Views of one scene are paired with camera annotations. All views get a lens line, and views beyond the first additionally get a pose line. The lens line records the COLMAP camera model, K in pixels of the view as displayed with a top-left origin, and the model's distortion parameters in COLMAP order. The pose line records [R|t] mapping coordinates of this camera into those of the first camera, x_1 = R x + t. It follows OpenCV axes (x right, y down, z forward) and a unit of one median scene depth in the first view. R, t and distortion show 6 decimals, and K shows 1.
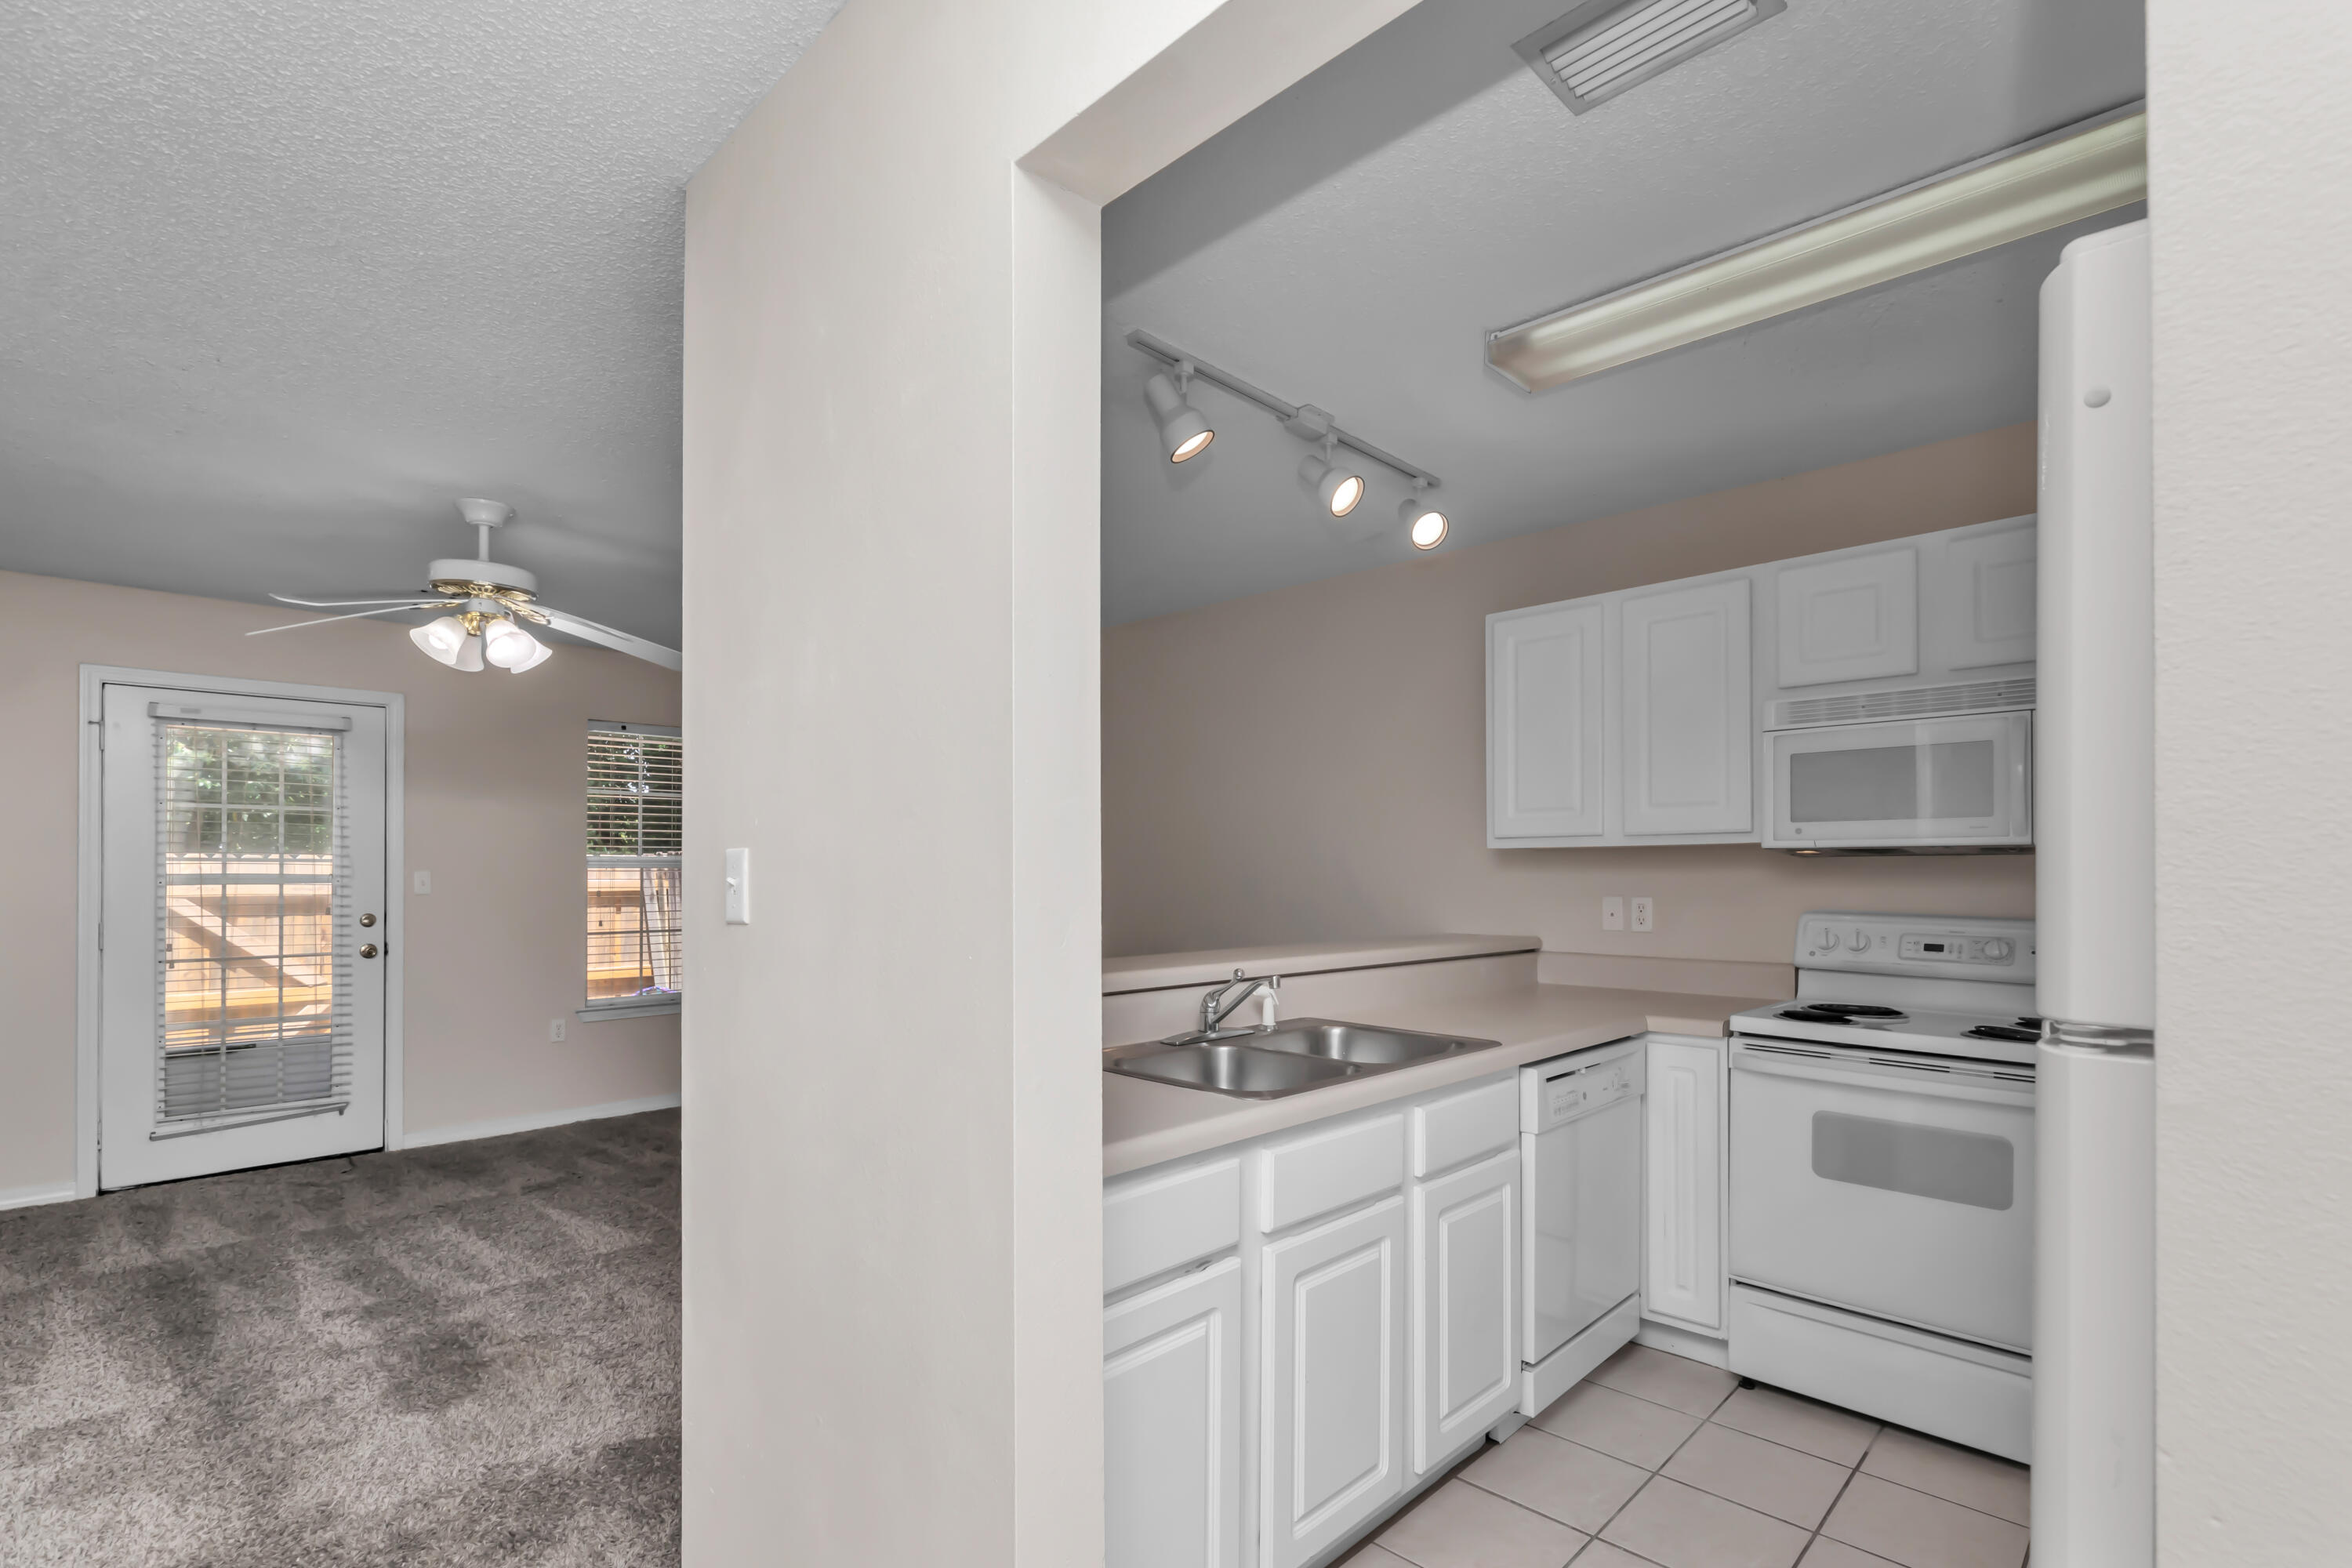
lens RADIAL K [[1109.1, 0, 1189.6], [0, 1109.1, 863.2], [0, 0, 1]] dist [0.013072, -0.000838]
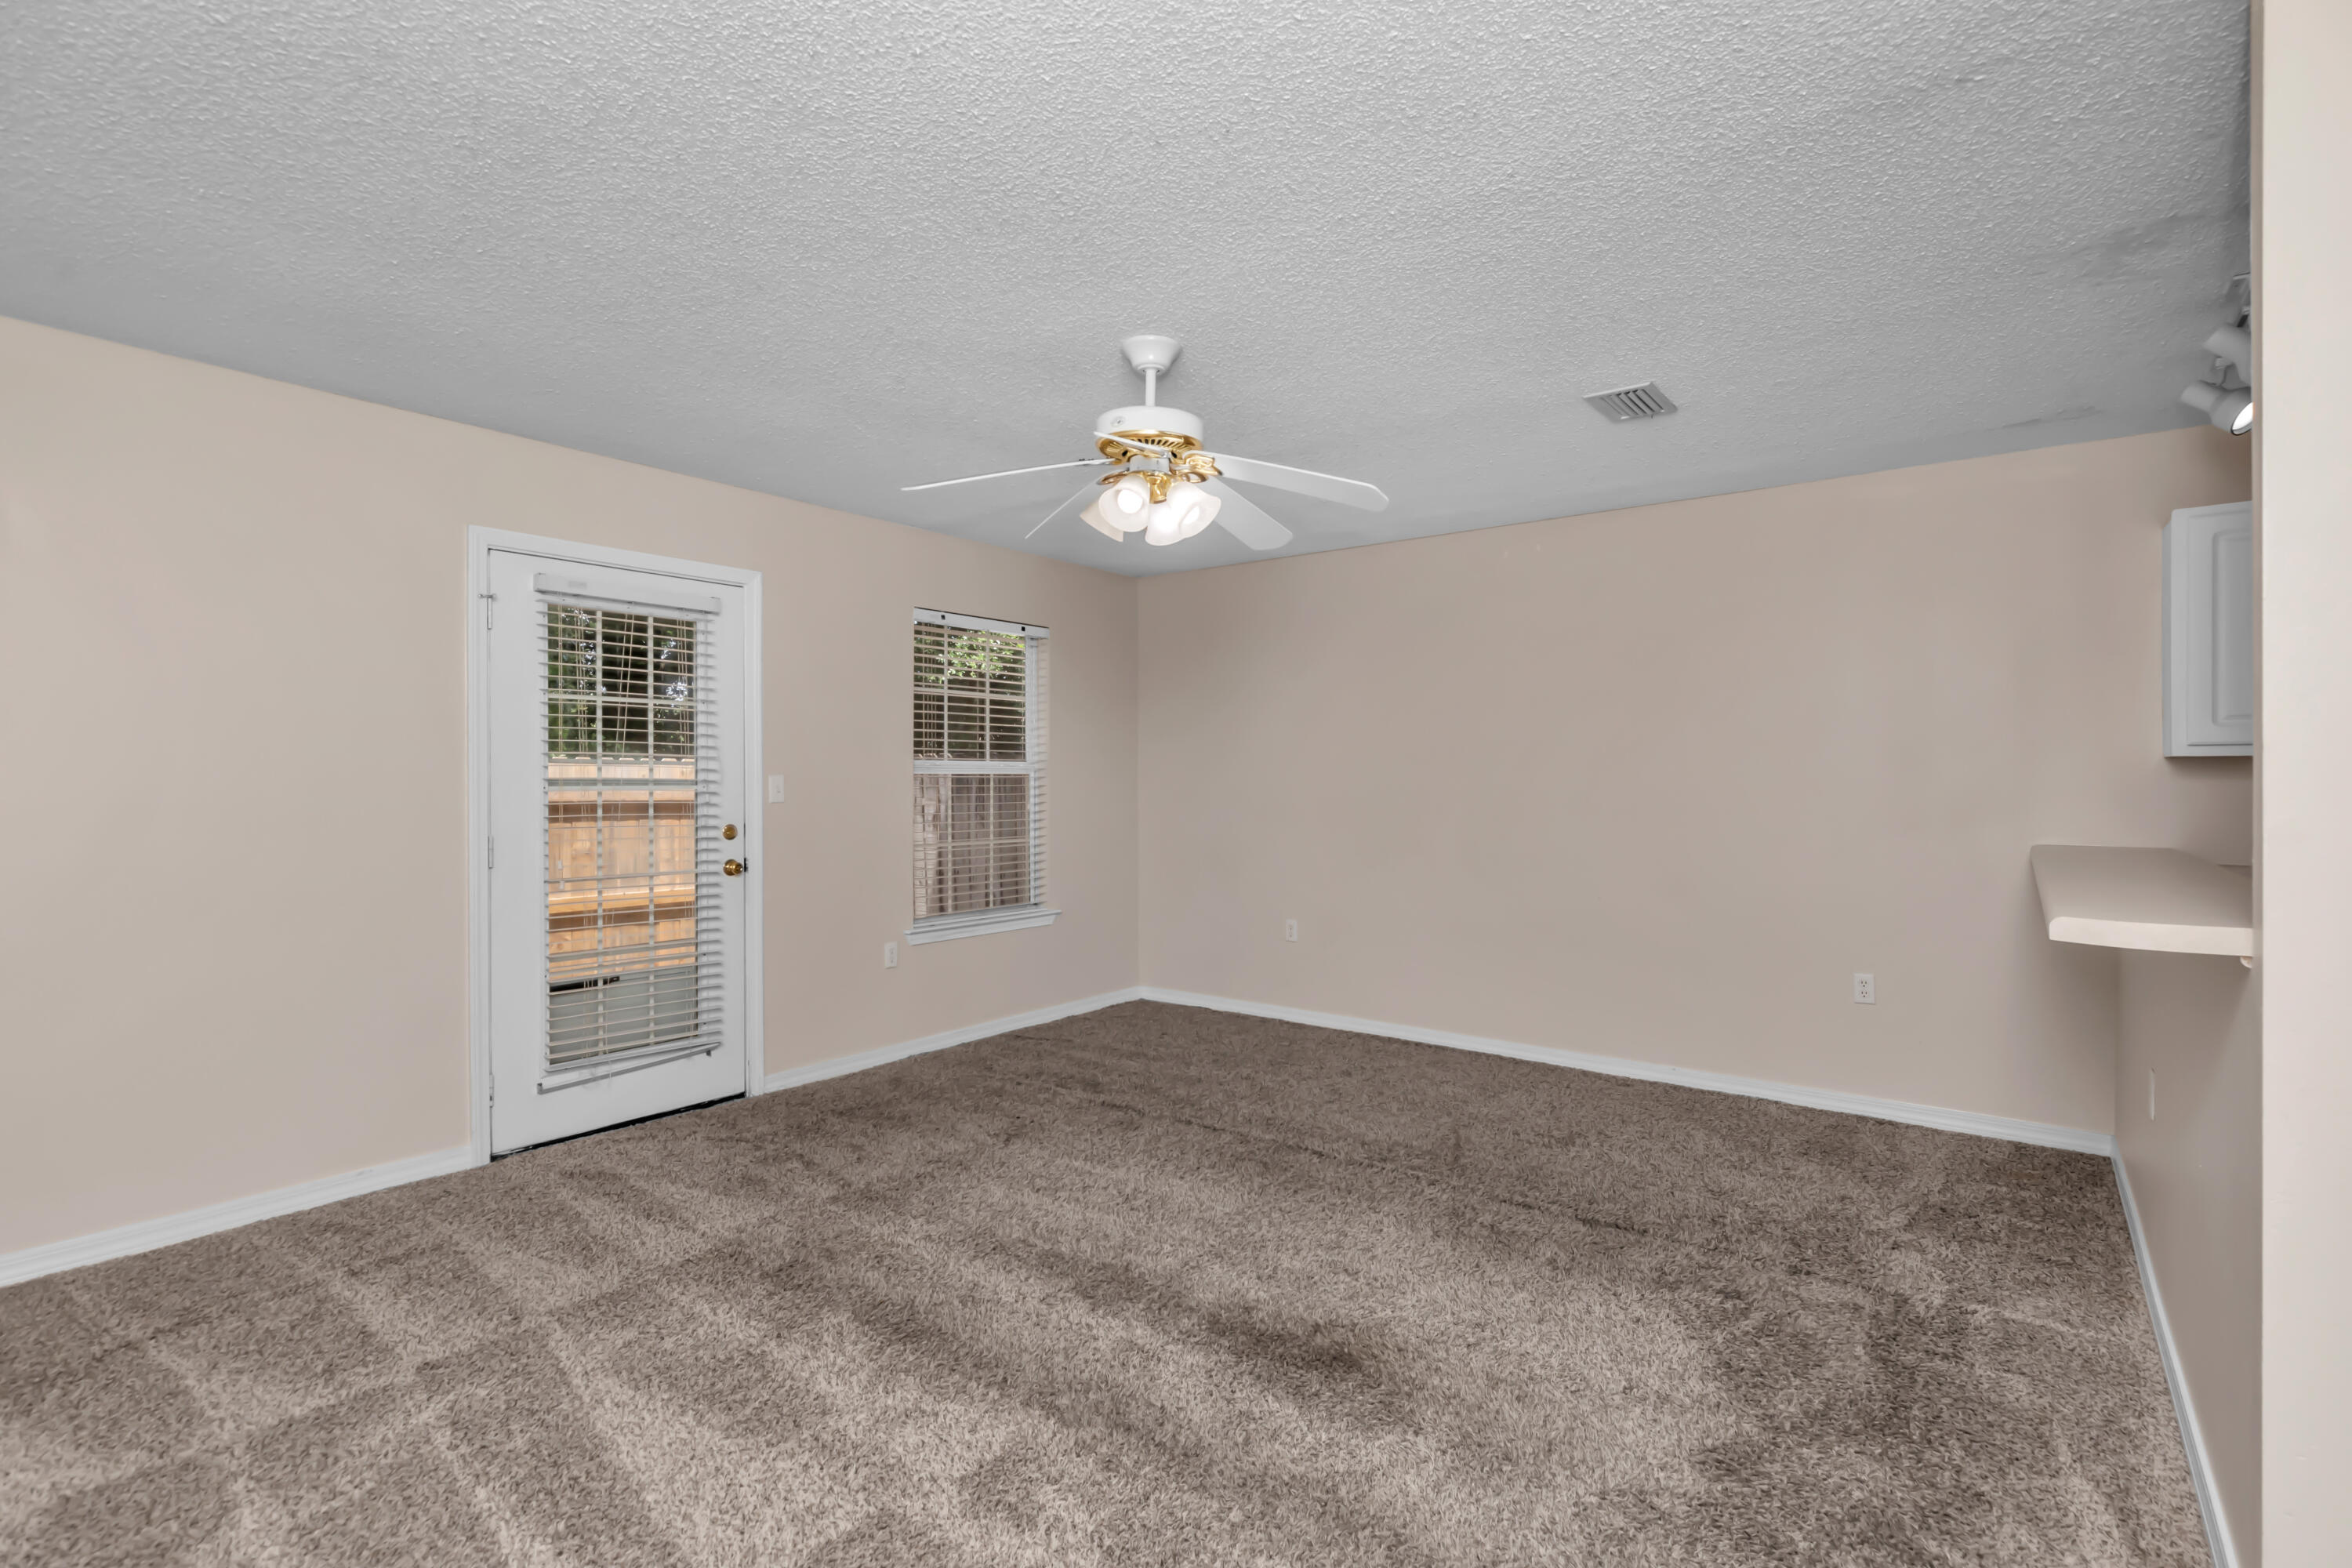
lens RADIAL K [[1092.6, 0, 1192.6], [0, 1092.6, 788.7], [0, 0, 1]] dist [0.001688, -0.000037]
pose [[0.992685, 0.002307, 0.120713, -0.847211], [-0.003870, 0.999912, 0.012718, 0.008891], [-0.120673, -0.013092, 0.992606, 0.201804]]
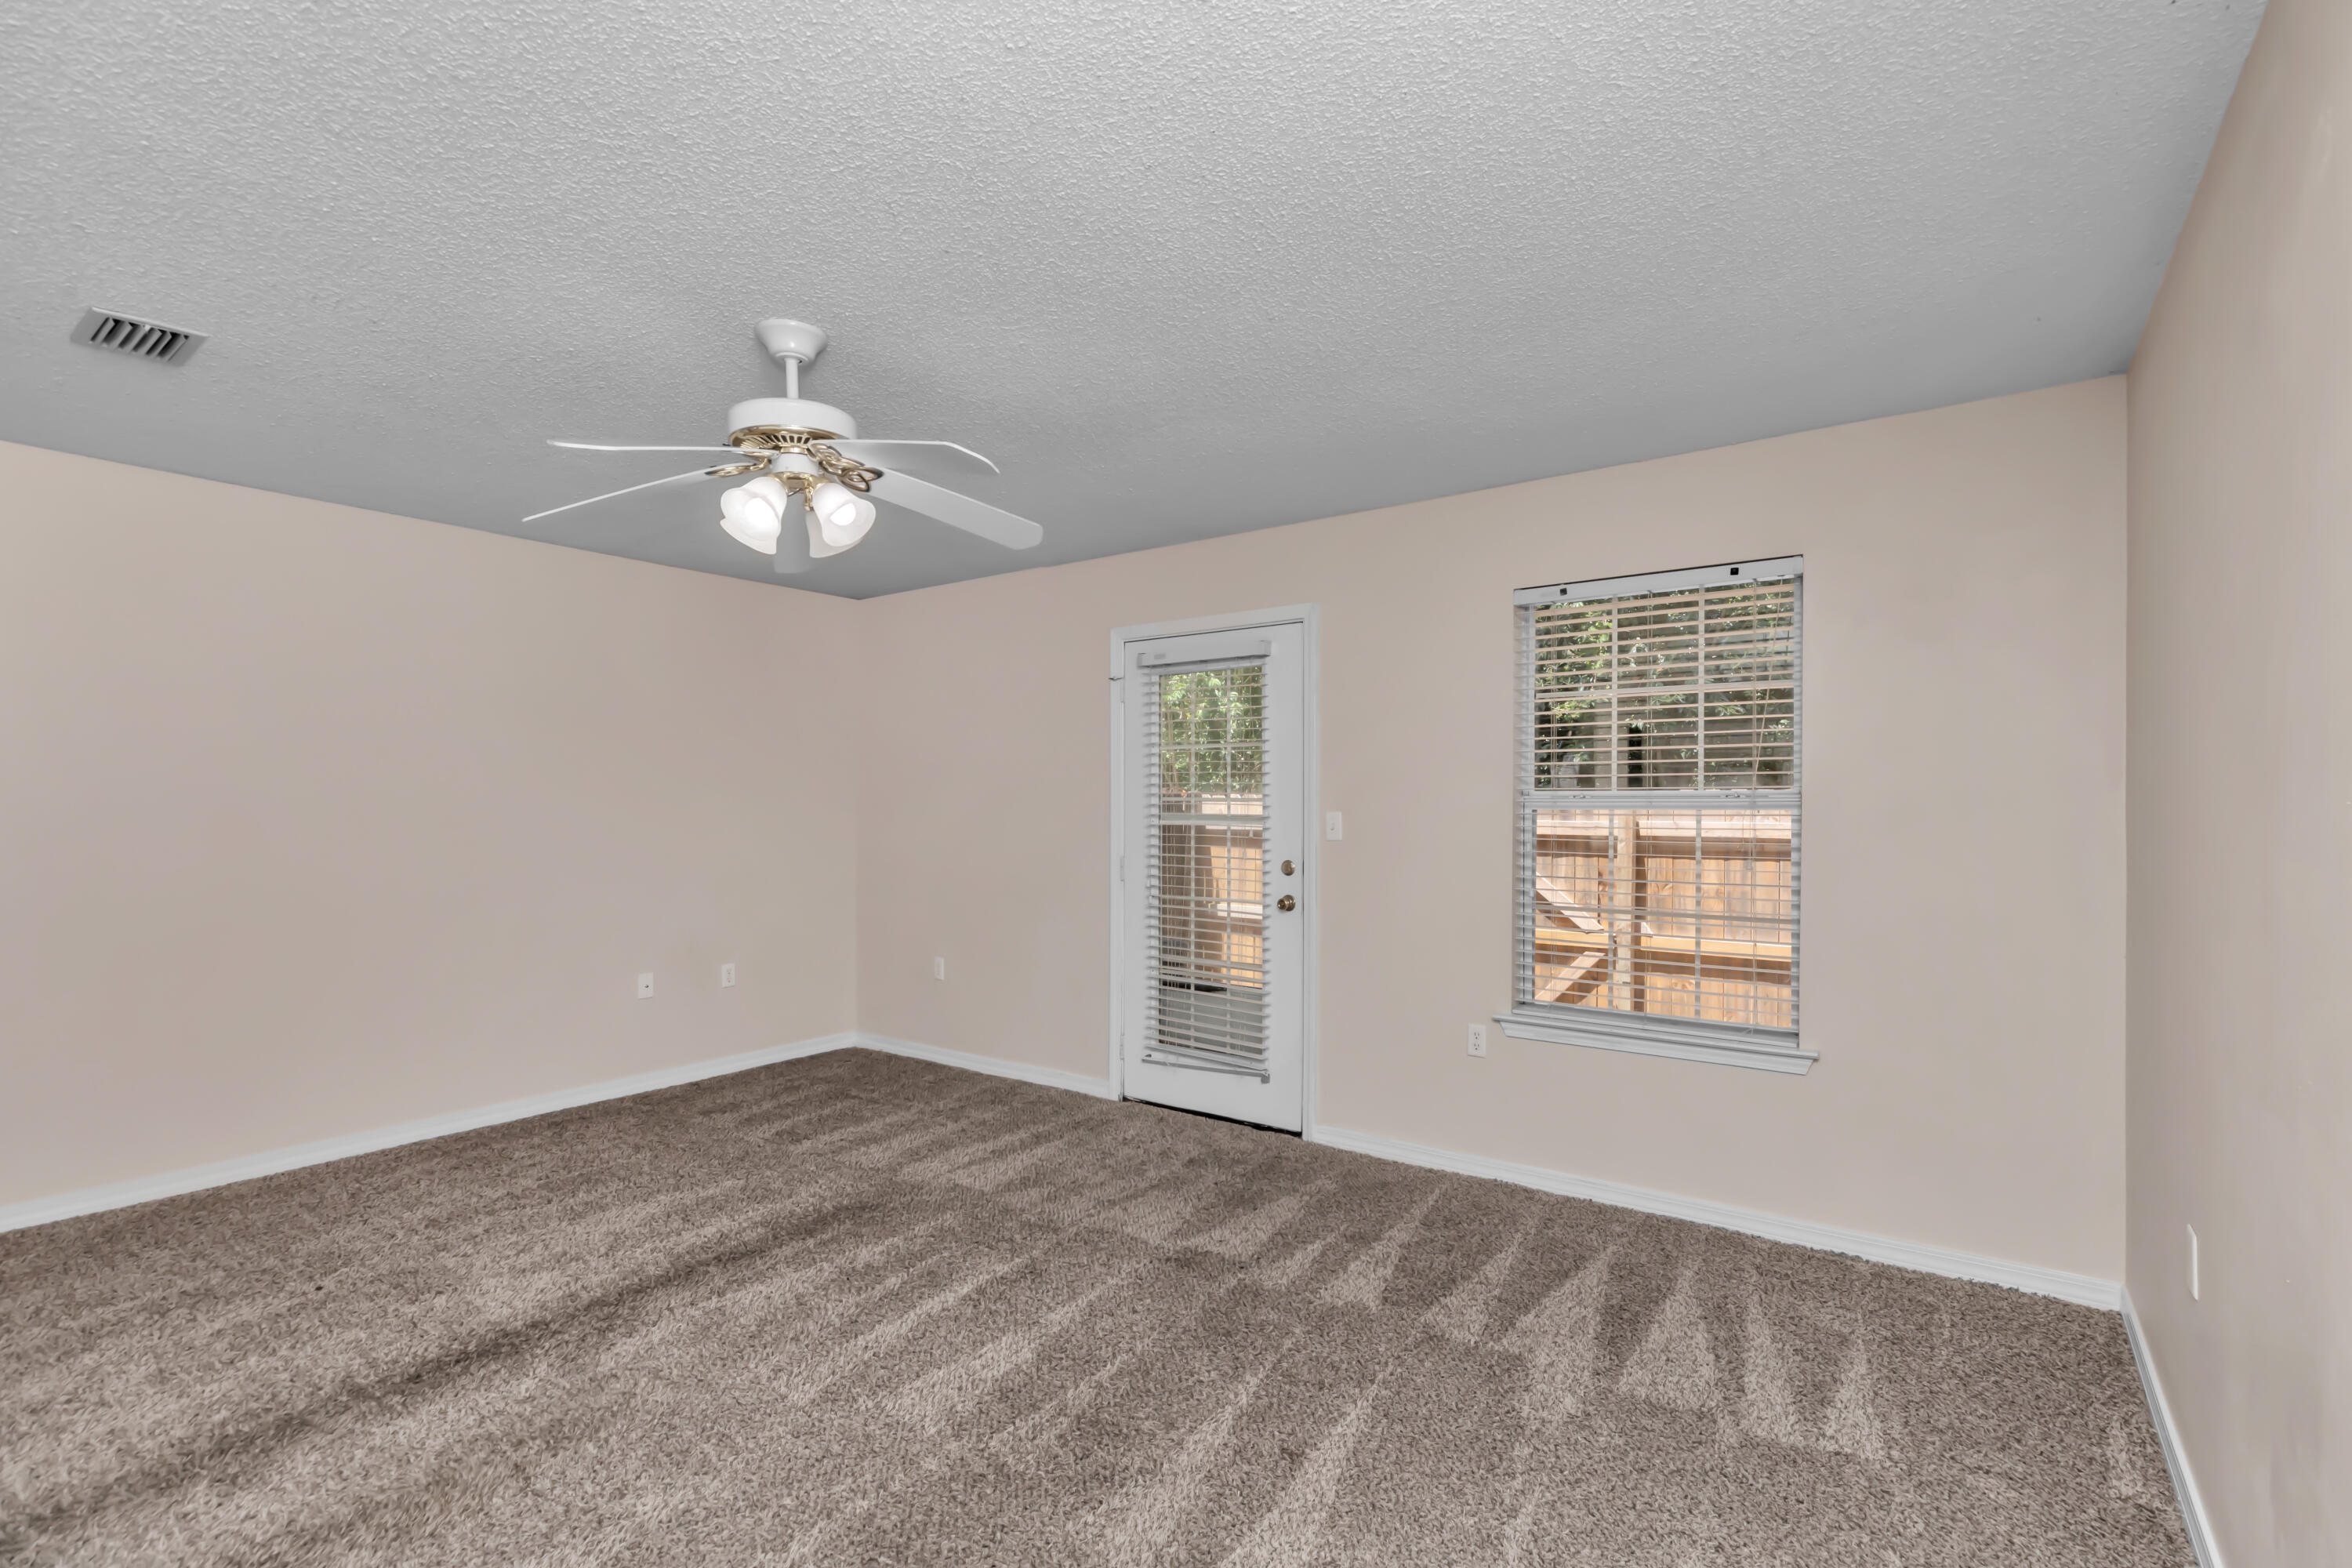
lens RADIAL K [[1067.5, 0, 1176.6], [0, 1067.5, 806.2], [0, 0, 1]] dist [0.001054, 0.000228]
pose [[0.145398, 0.005299, -0.989359, 0.136595], [0.004102, 0.999974, 0.005958, -0.005021], [0.989365, -0.004924, 0.145372, 1.388836]]
